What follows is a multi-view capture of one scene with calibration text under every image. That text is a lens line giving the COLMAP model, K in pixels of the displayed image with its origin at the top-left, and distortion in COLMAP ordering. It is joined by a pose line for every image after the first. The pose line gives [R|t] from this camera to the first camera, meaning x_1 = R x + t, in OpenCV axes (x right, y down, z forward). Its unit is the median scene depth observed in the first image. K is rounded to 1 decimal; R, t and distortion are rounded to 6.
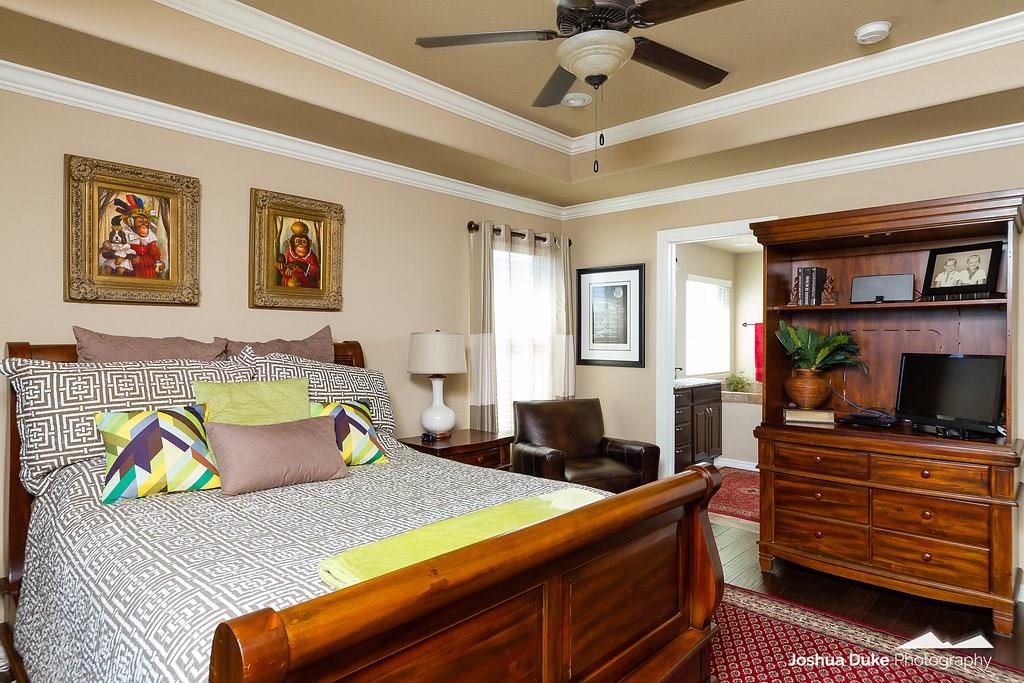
lens RADIAL K [[600.8, 0, 516.0], [0, 600.8, 336.8], [0, 0, 1]] dist [-0.002362, 0.000004]
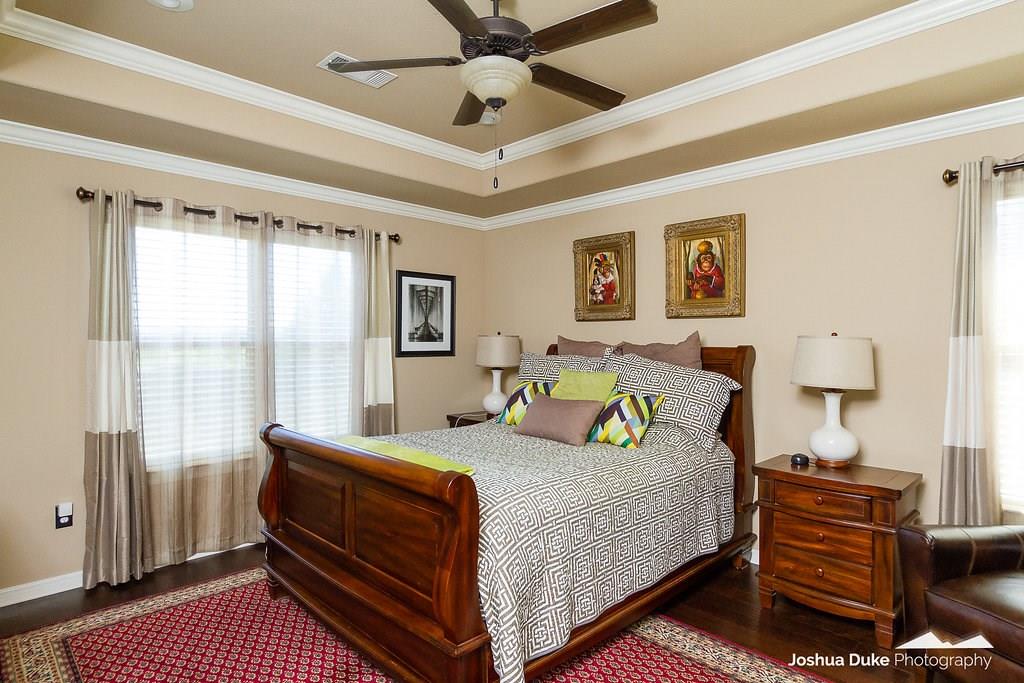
lens RADIAL K [[560.4, 0, 512.3], [0, 560.4, 344.1], [0, 0, 1]] dist [-0.004920, -0.000948]
pose [[-0.045868, 0.000847, -0.998947, 0.820234], [-0.004003, 0.999991, 0.001032, 0.006009], [0.998939, 0.004046, -0.045864, 0.774566]]
